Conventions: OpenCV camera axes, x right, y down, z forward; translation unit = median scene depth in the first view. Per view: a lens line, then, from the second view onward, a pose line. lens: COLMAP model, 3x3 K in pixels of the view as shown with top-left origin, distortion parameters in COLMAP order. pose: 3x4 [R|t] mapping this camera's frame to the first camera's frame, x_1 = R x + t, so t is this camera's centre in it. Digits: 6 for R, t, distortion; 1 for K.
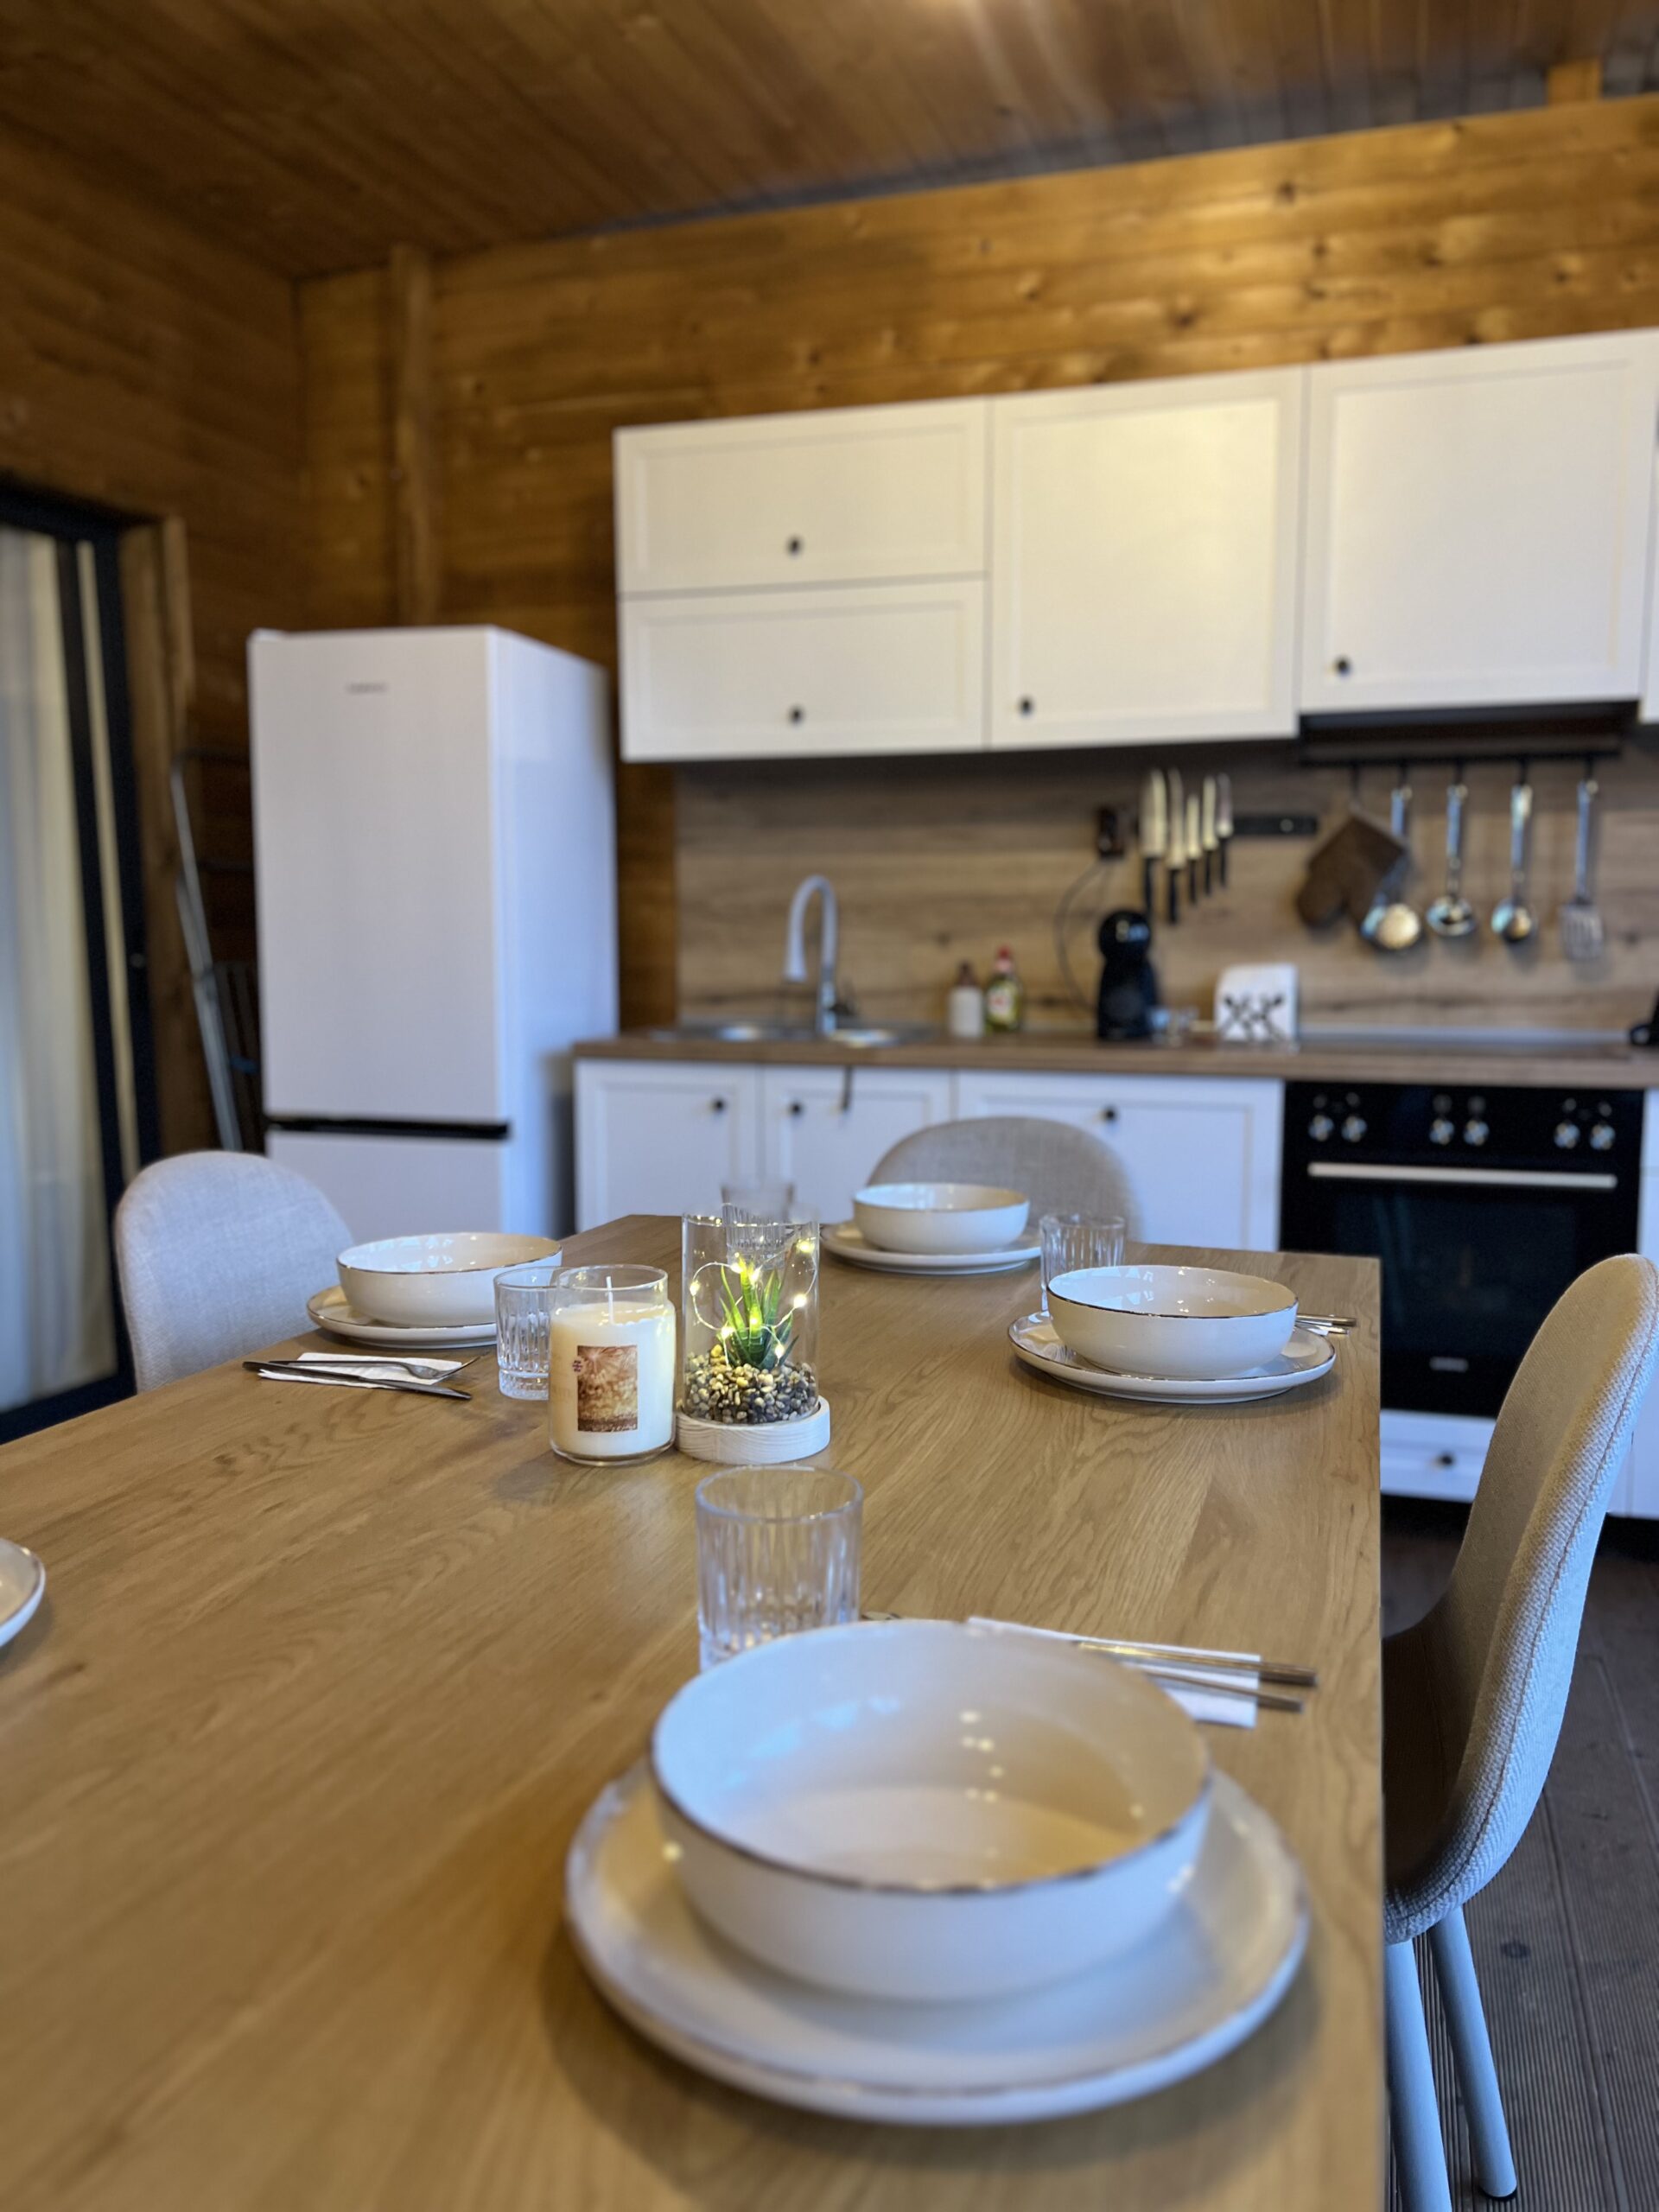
lens RADIAL K [[1663.9, 0, 821.1], [0, 1663.9, 1108.4], [0, 0, 1]] dist [0.059477, -0.068251]
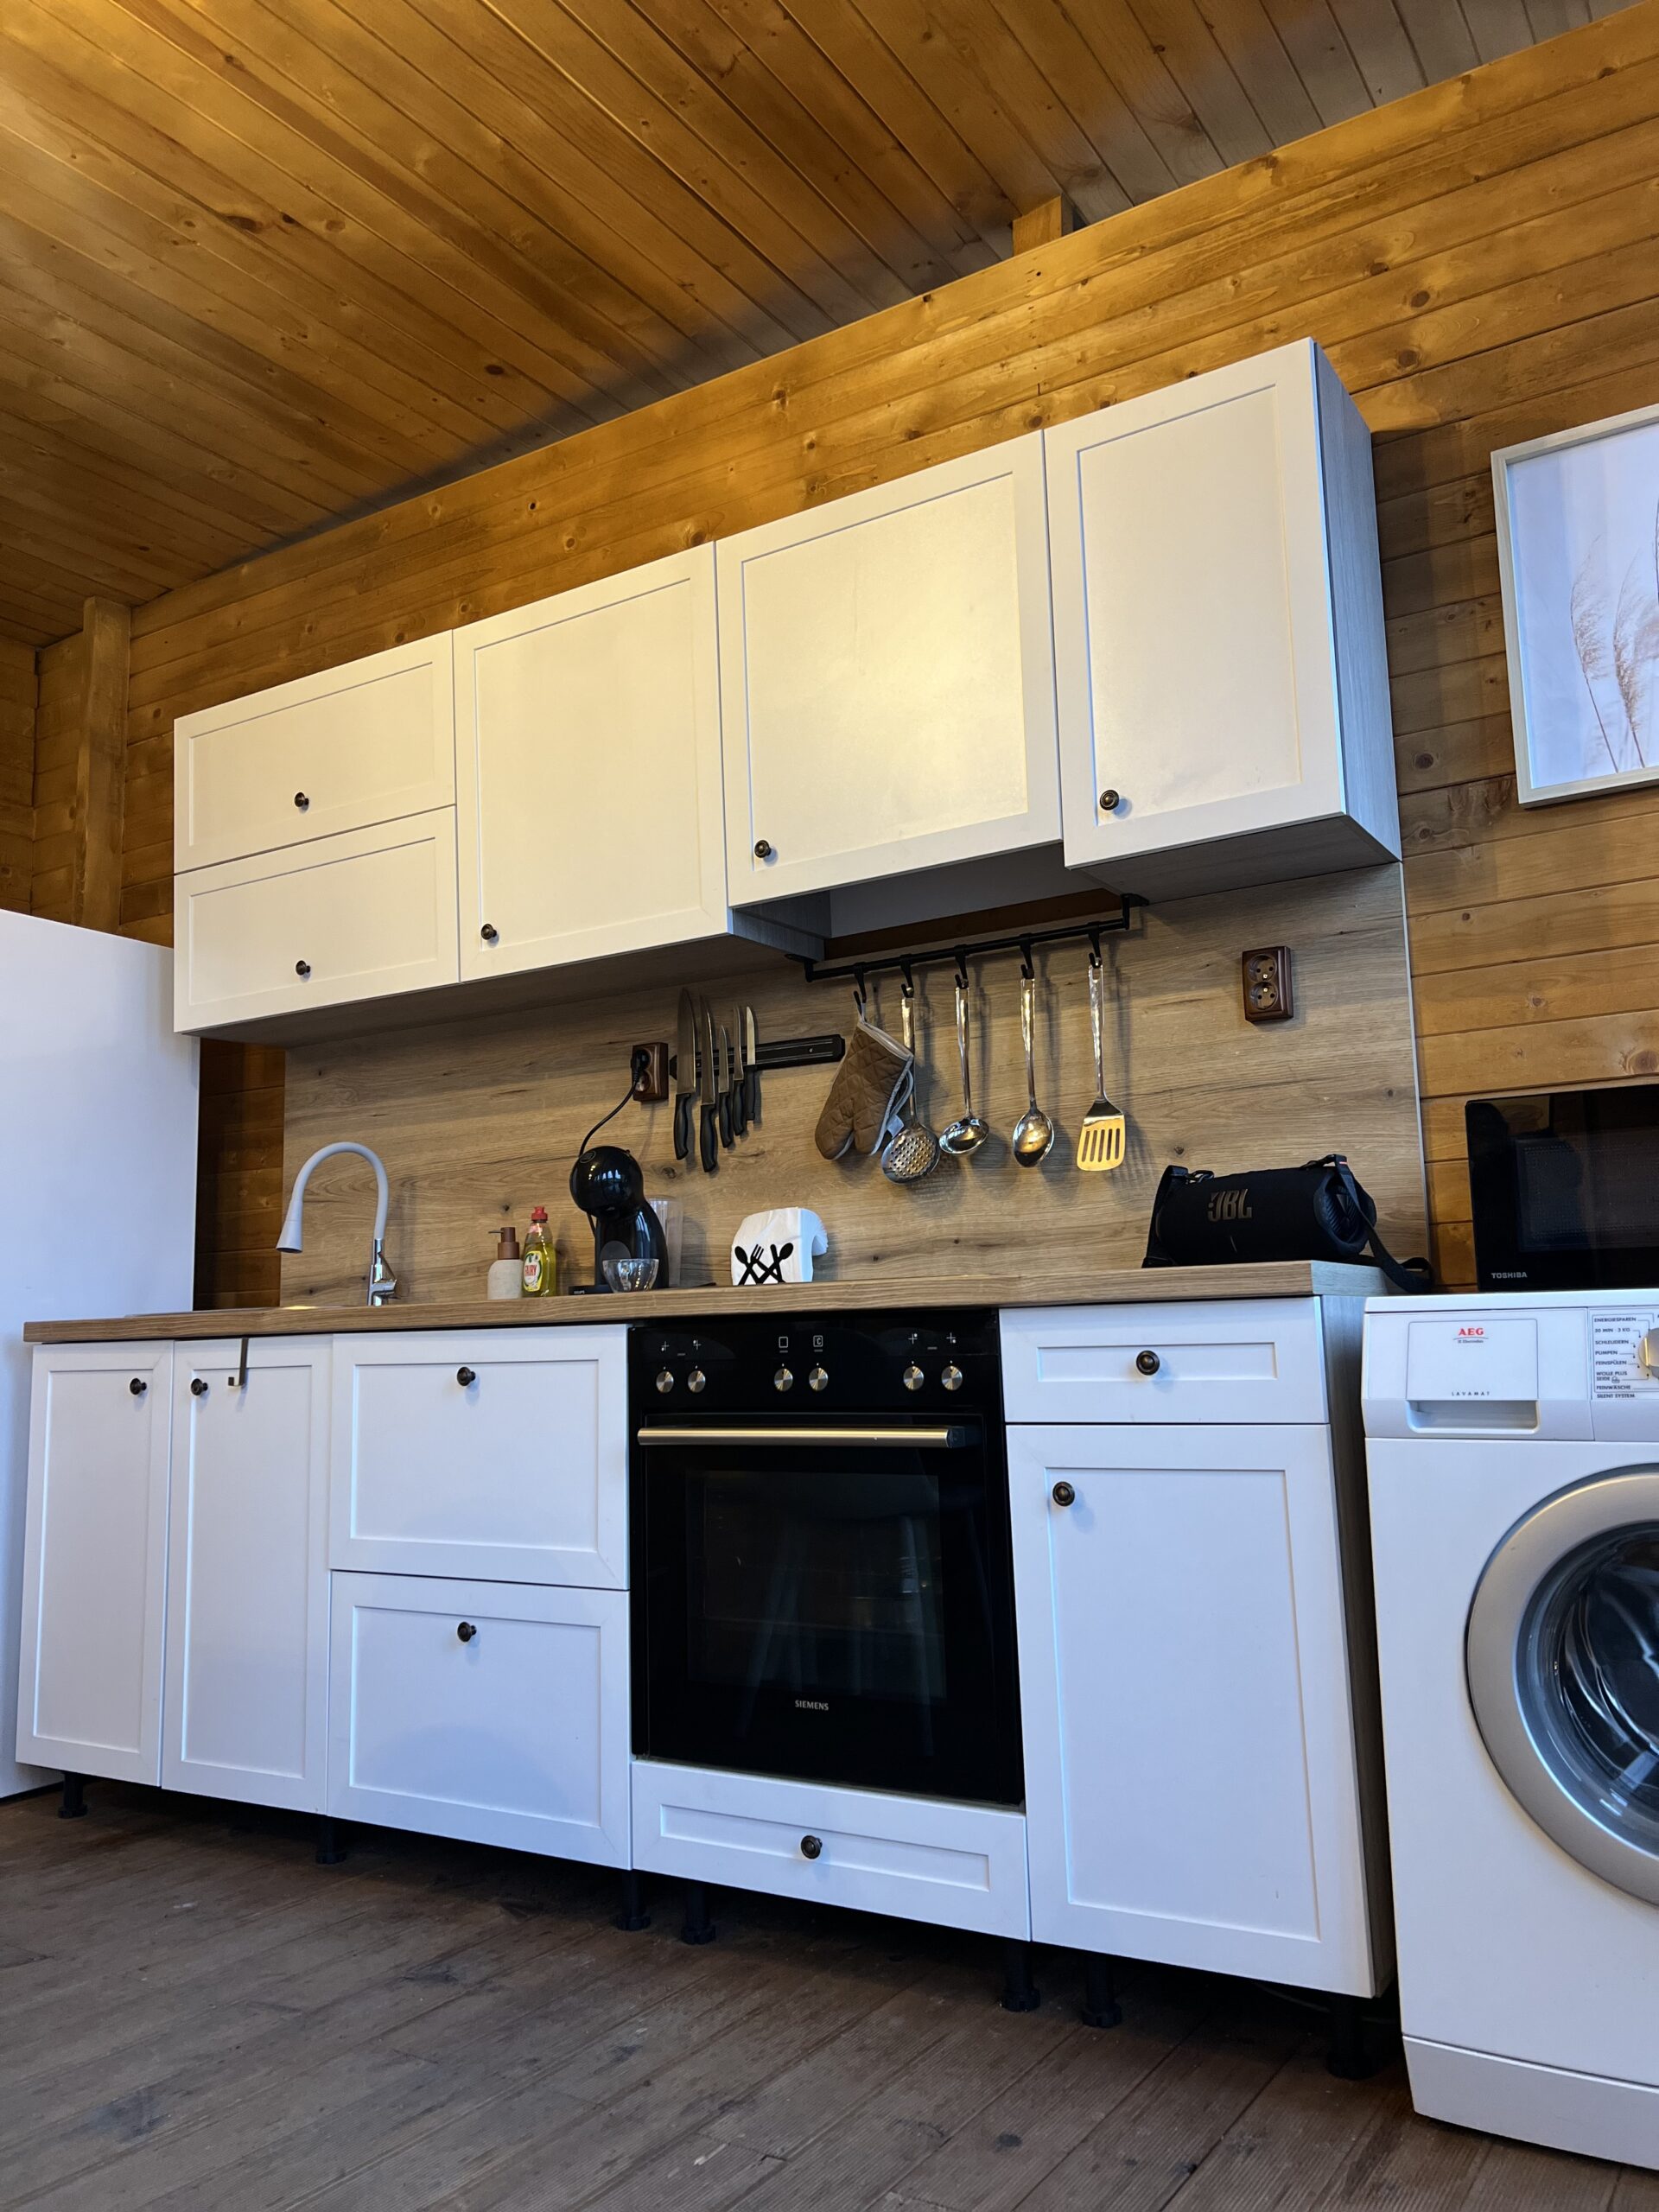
lens RADIAL K [[1663.9, 0, 821.1], [0, 1663.9, 1108.4], [0, 0, 1]] dist [0.059477, -0.068251]
pose [[0.967634, -0.059631, -0.245210, 0.491195], [-0.001271, 0.970517, -0.241028, 0.065669], [0.252353, 0.233539, 0.939030, 0.210090]]
